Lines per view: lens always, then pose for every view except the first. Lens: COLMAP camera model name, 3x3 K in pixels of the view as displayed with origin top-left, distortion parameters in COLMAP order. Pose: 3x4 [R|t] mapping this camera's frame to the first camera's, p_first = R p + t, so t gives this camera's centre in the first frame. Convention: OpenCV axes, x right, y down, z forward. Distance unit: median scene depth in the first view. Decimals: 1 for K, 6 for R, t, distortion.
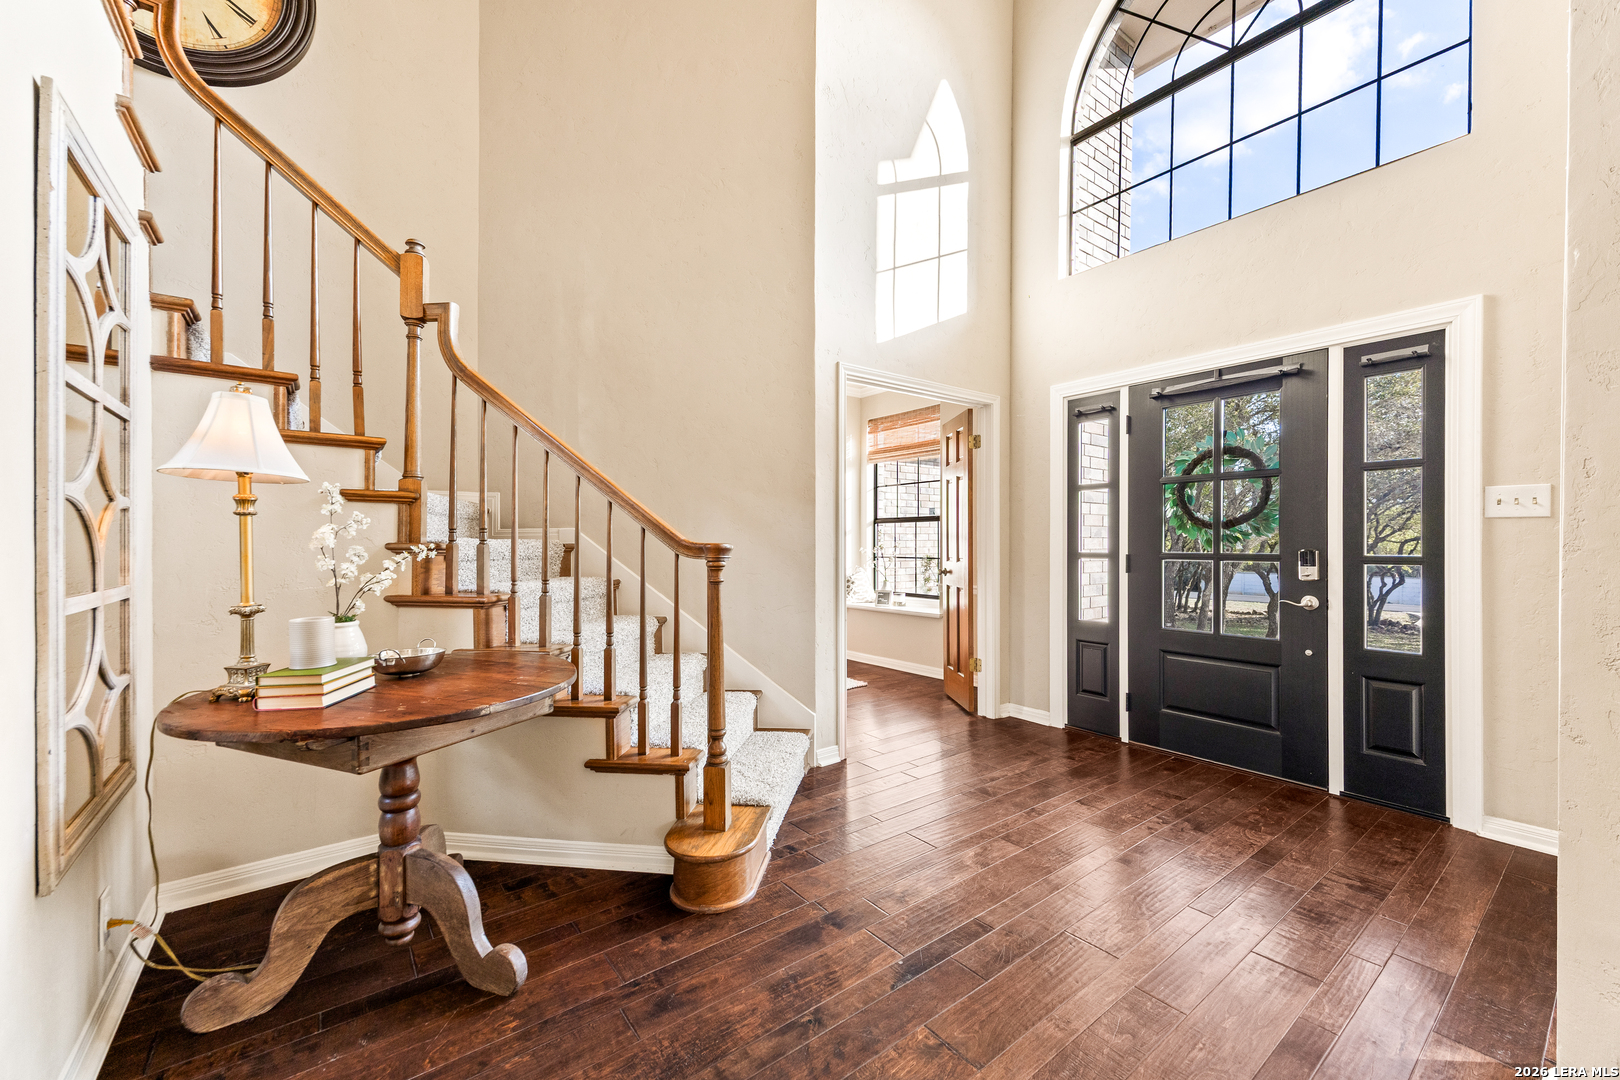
lens RADIAL K [[647.2, 0, 812.6], [0, 647.2, 544.2], [0, 0, 1]] dist [-0.001227, -0.000208]
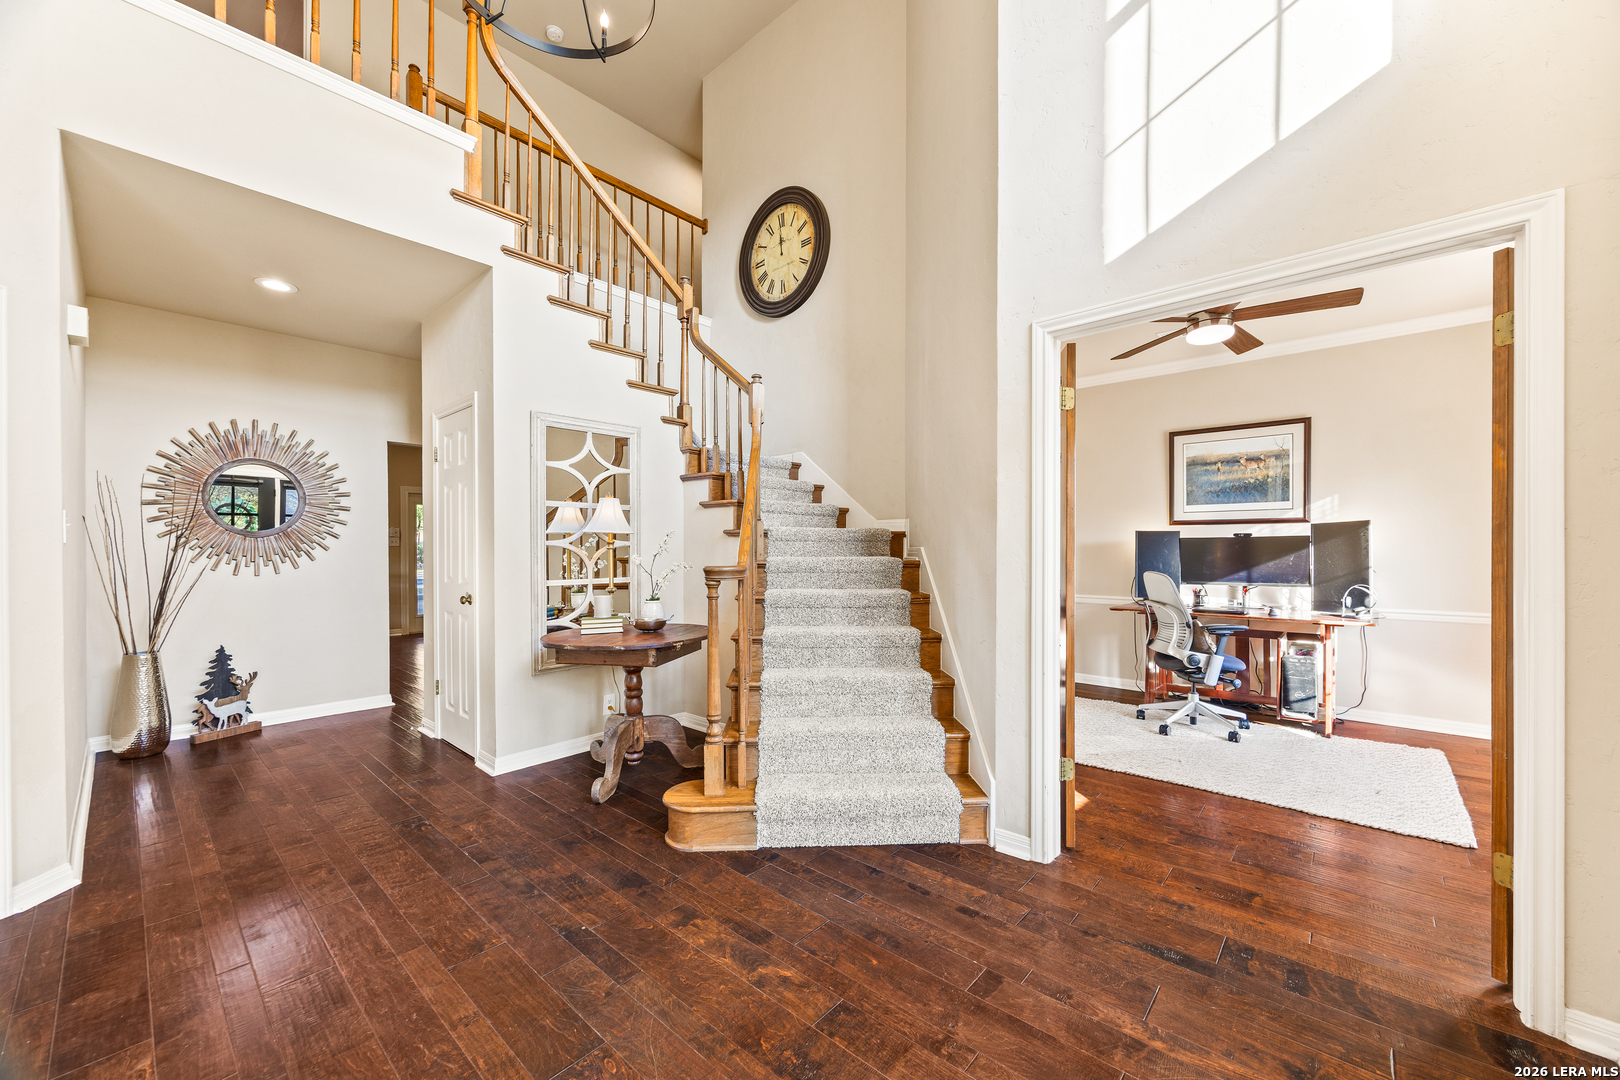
lens RADIAL K [[618.9, 0, 831.9], [0, 618.9, 553.6], [0, 0, 1]] dist [-0.005474, 0.000717]
pose [[0.199095, 0.007114, -0.979954, 0.829194], [-0.002550, 0.999974, 0.006741, -0.026803], [0.979977, 0.001157, 0.199108, 0.764756]]
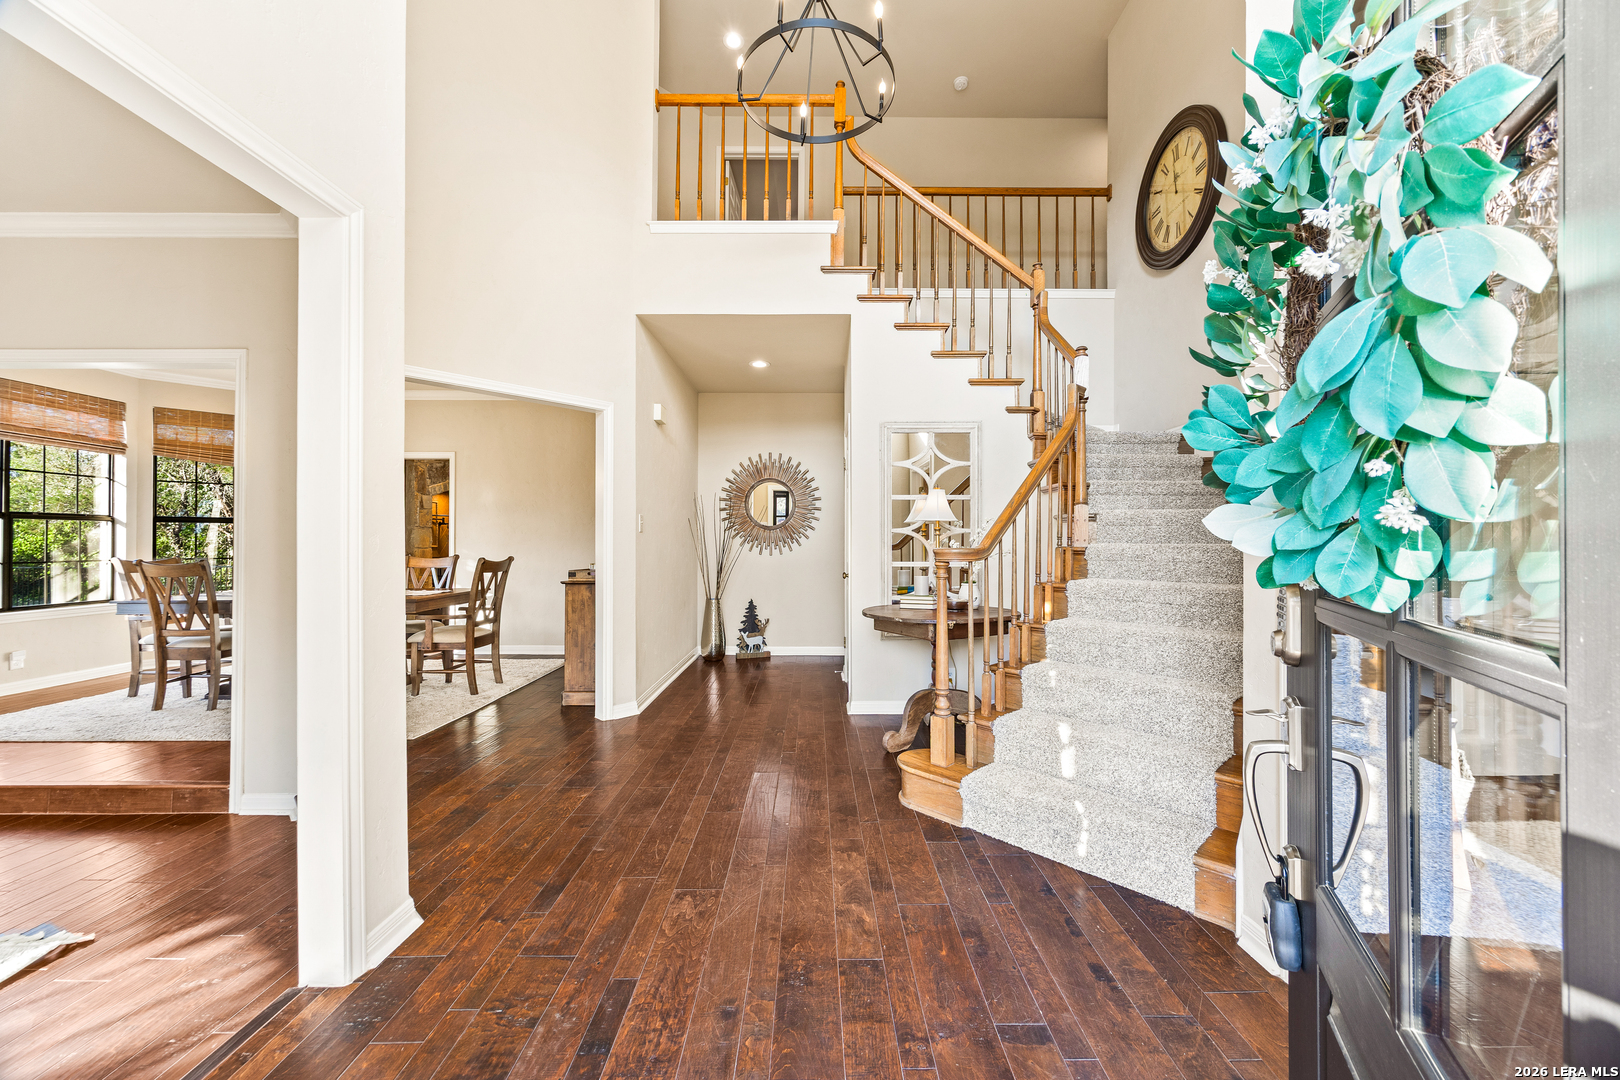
lens RADIAL K [[618.9, 0, 821.6], [0, 618.9, 538.2], [0, 0, 1]] dist [-0.005474, 0.000717]
pose [[-0.606616, -0.007726, -0.794957, 0.782264], [-0.004903, 0.999970, -0.005977, -0.009891], [0.794980, 0.000272, -0.606636, 1.216900]]
